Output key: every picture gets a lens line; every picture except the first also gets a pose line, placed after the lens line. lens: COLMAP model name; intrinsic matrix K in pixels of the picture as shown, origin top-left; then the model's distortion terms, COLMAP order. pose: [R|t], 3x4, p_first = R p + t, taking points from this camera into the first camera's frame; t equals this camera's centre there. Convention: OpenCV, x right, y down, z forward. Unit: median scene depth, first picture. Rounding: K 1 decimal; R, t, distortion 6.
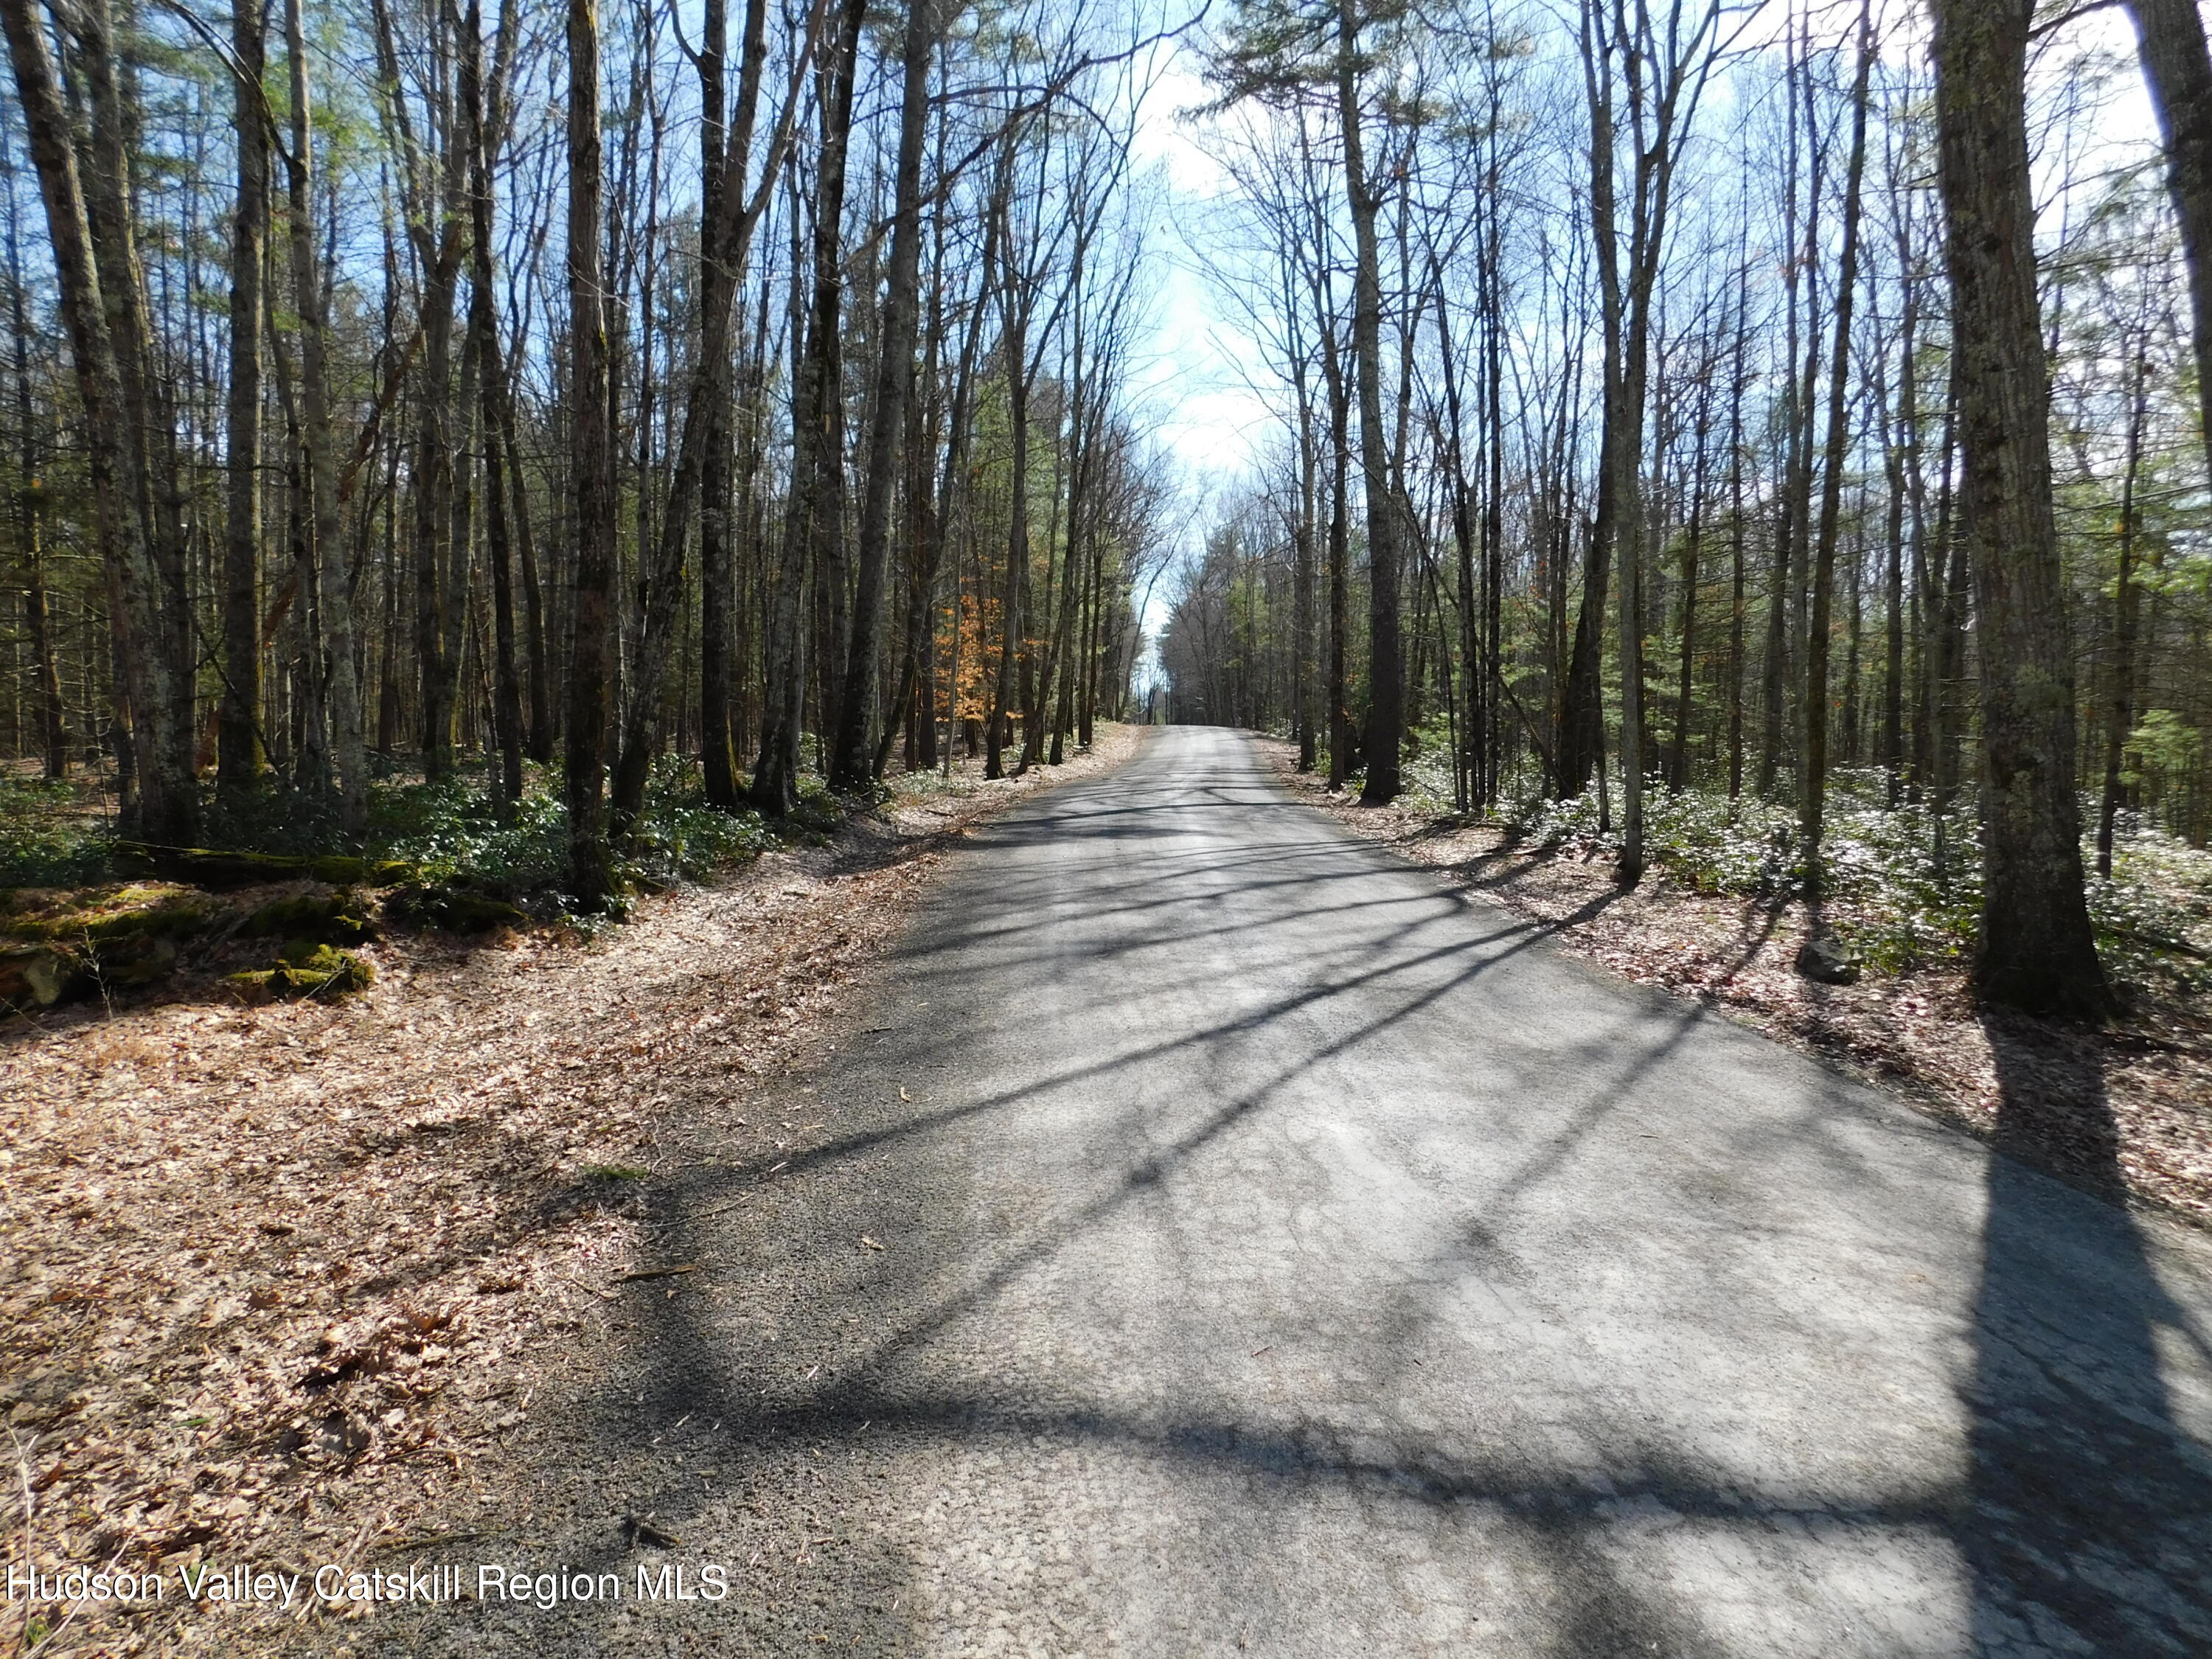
lens RADIAL K [[1471.1, 0, 1109.9], [0, 1471.1, 818.2], [0, 0, 1]] dist [-0.058832, 0.053635]
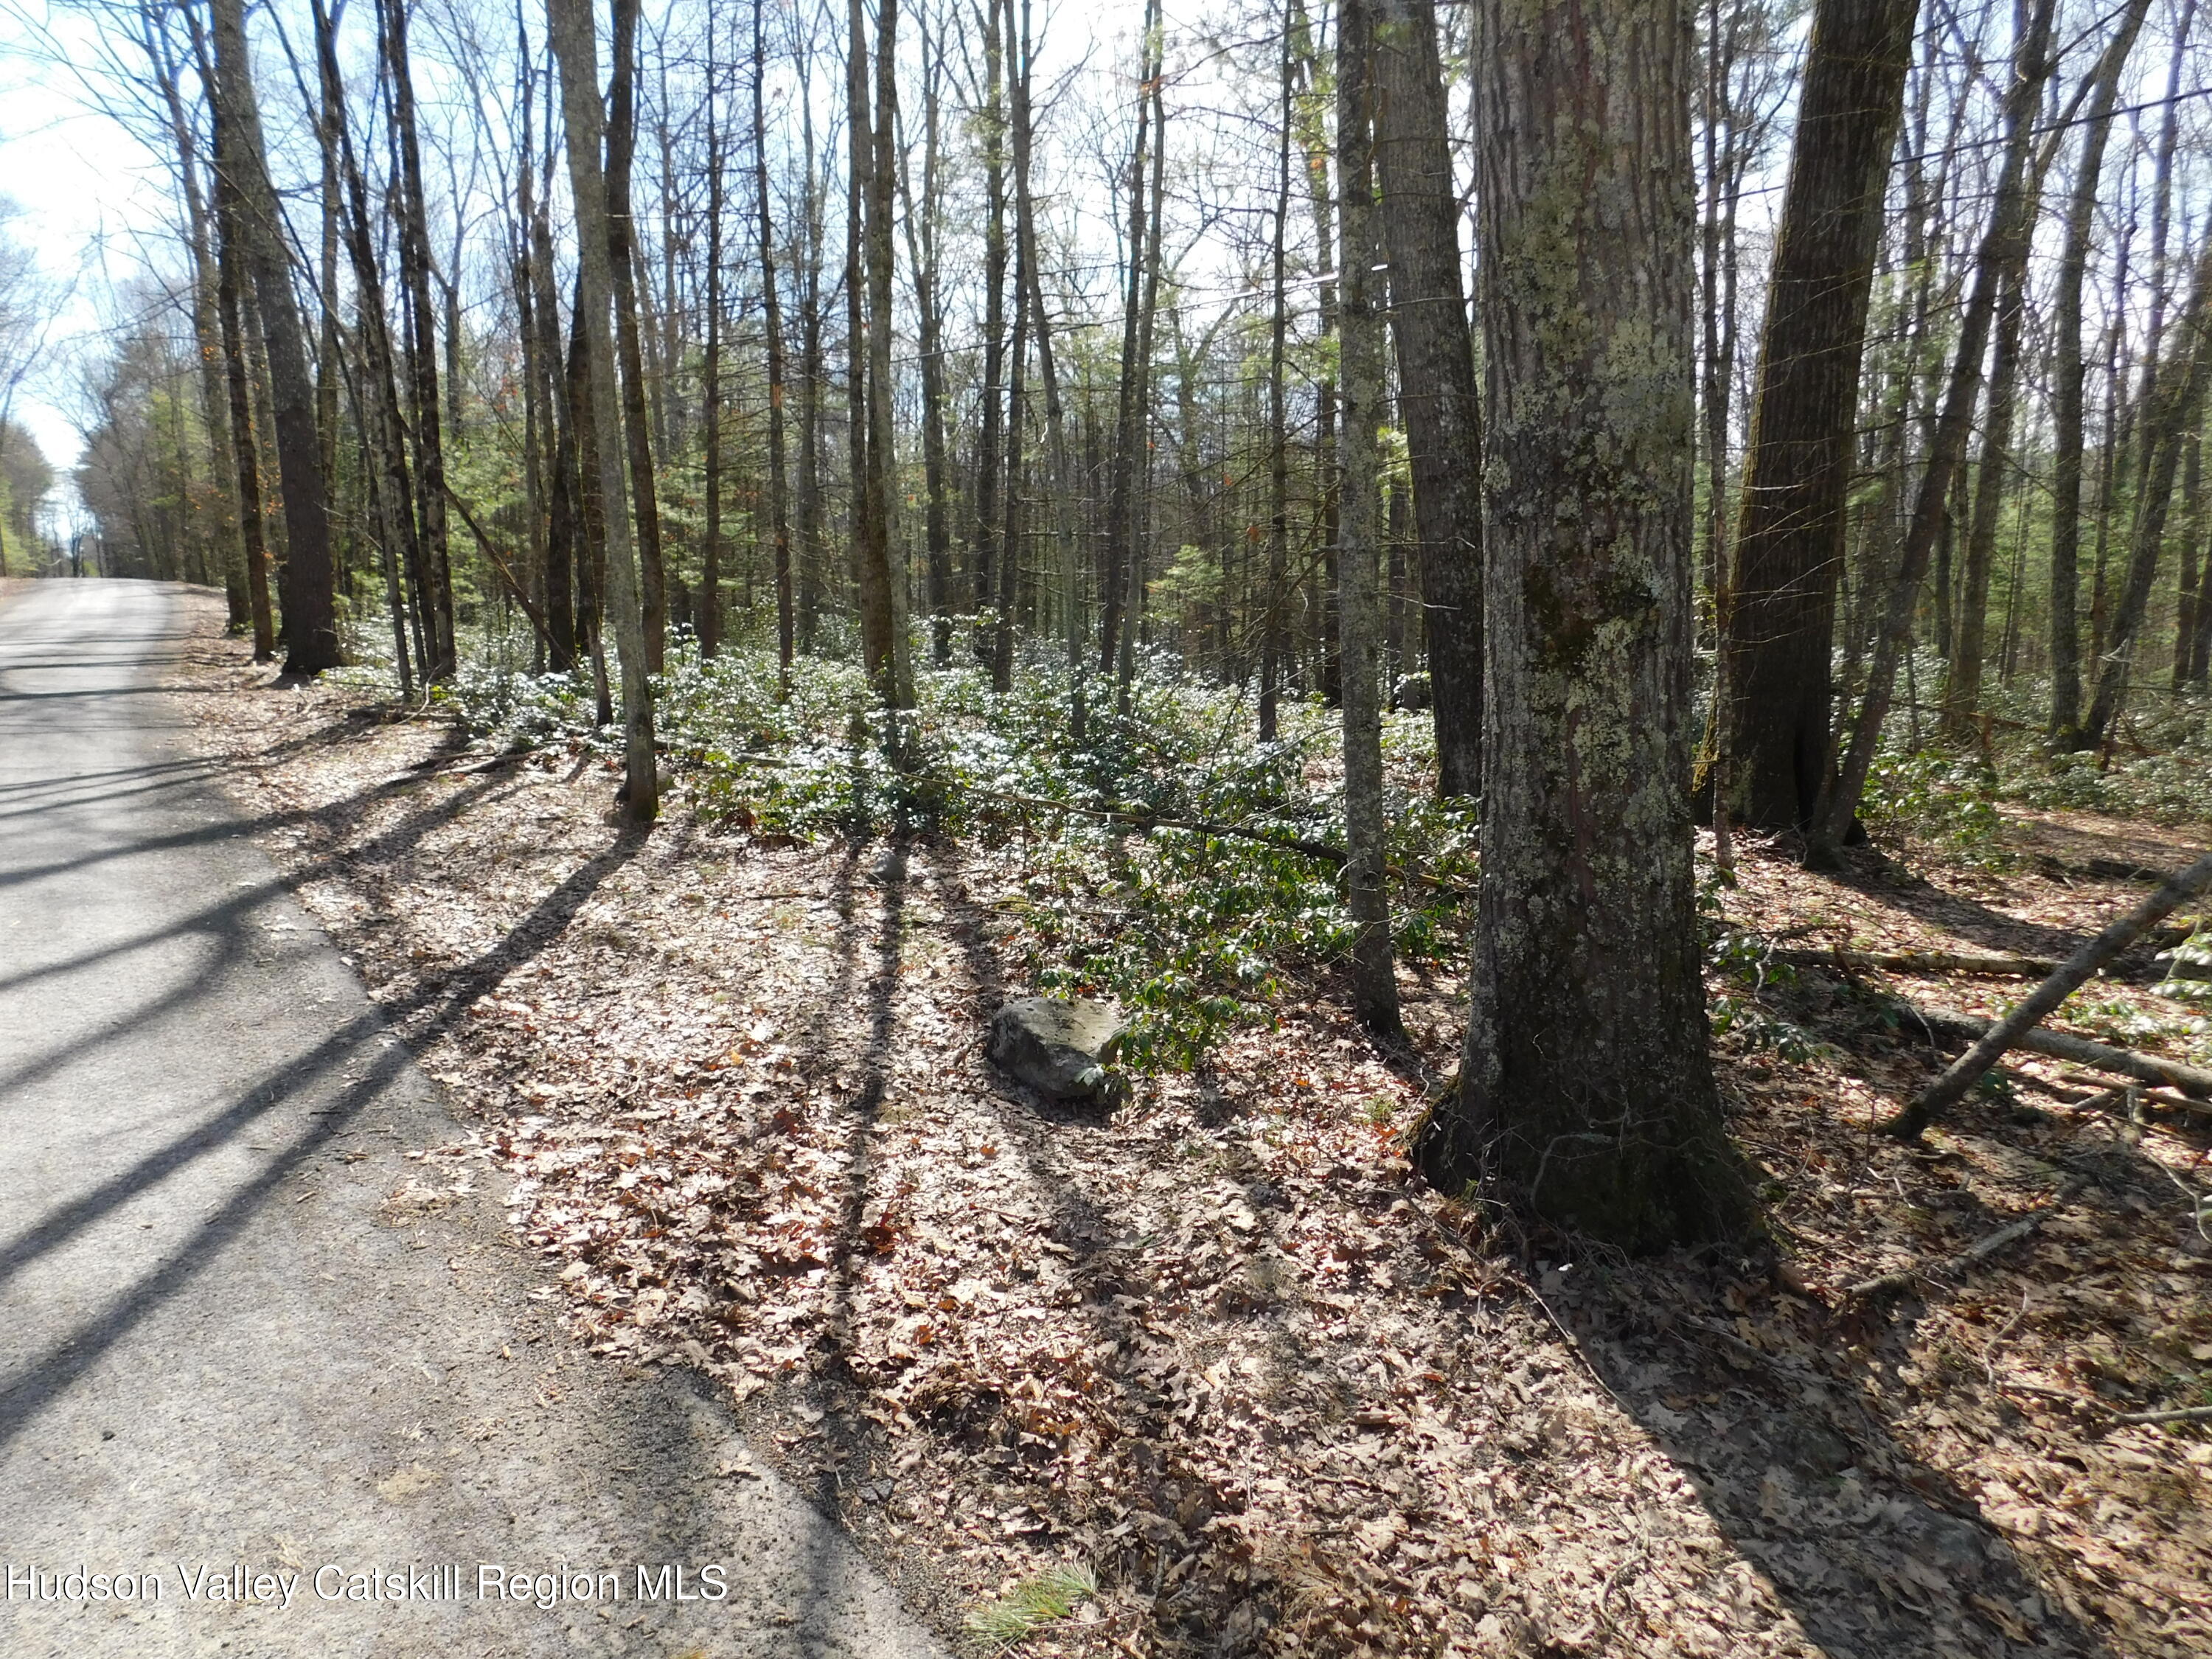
lens RADIAL K [[1471.1, 0, 1109.9], [0, 1471.1, 818.2], [0, 0, 1]] dist [-0.058832, 0.053635]
pose [[0.805867, -0.100744, 0.583463, 0.090288], [0.041601, 0.992617, 0.113933, -0.008753], [-0.590634, -0.067543, 0.804108, 0.227571]]
